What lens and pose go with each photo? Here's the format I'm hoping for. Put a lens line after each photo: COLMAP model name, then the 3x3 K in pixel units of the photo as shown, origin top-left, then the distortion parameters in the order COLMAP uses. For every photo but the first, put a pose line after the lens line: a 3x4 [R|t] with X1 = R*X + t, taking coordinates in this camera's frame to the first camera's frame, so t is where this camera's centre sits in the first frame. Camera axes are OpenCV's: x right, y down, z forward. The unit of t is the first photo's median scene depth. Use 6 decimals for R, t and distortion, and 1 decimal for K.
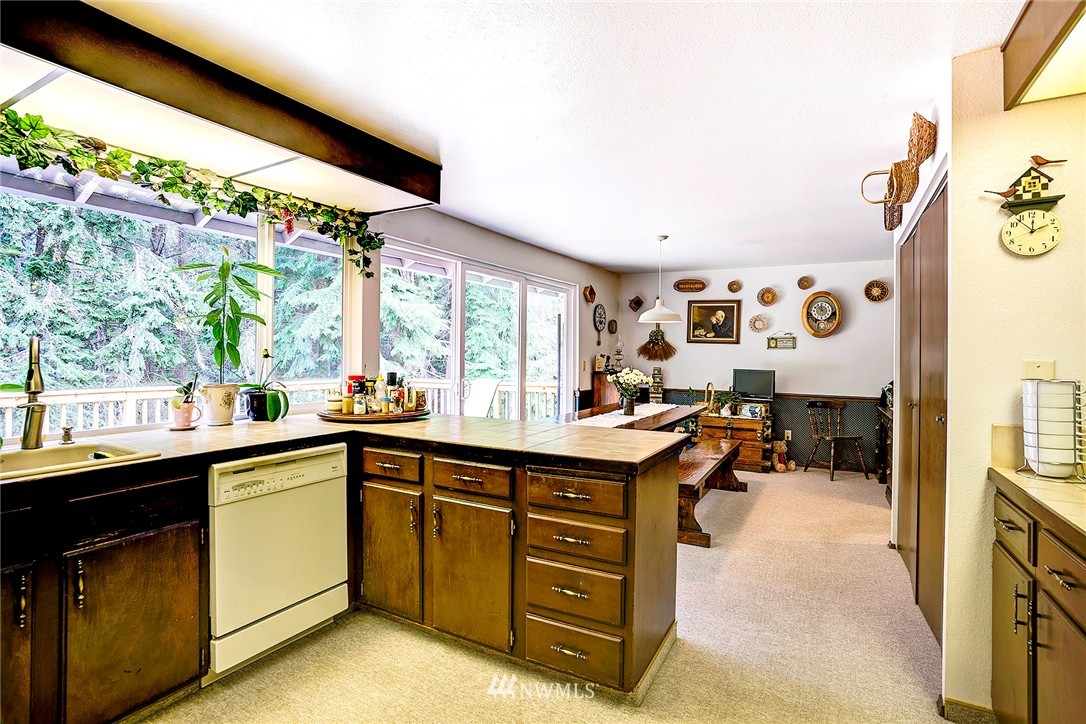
lens RADIAL K [[529.0, 0, 540.1], [0, 529.0, 361.7], [0, 0, 1]] dist [-0.002223, -0.000418]
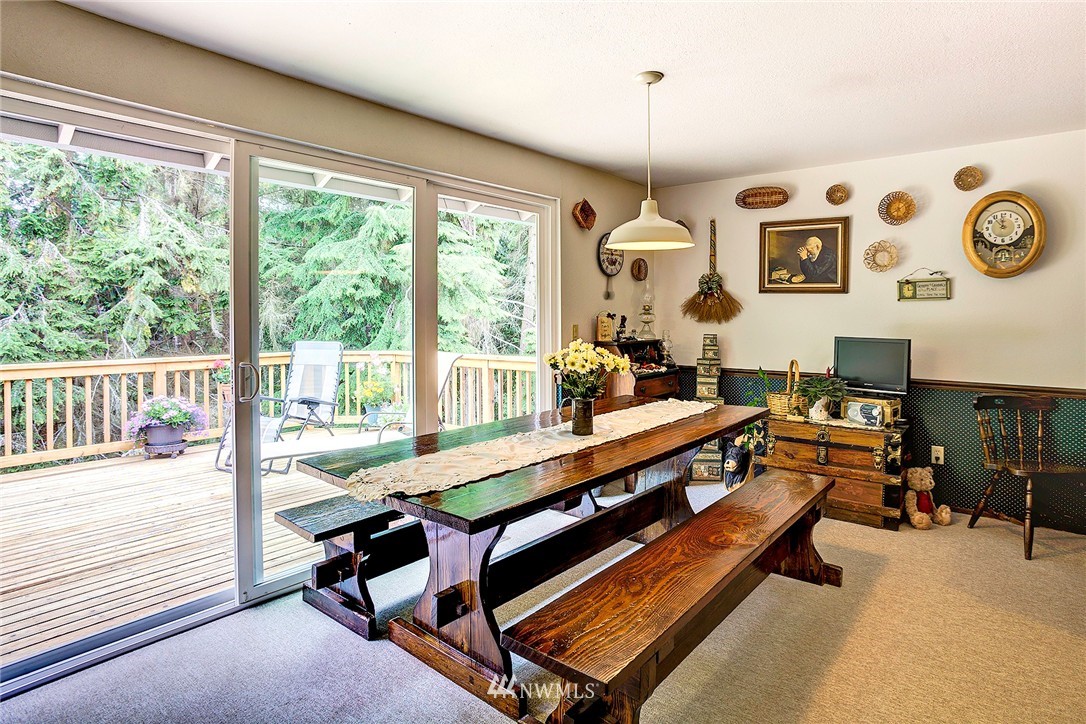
lens RADIAL K [[593.1, 0, 560.2], [0, 593.1, 326.7], [0, 0, 1]] dist [-0.015219, 0.005971]
pose [[0.988027, -0.008756, -0.154035, 0.165217], [0.009362, 0.999951, 0.003206, -0.001672], [0.153999, -0.004609, 0.988060, 0.311930]]
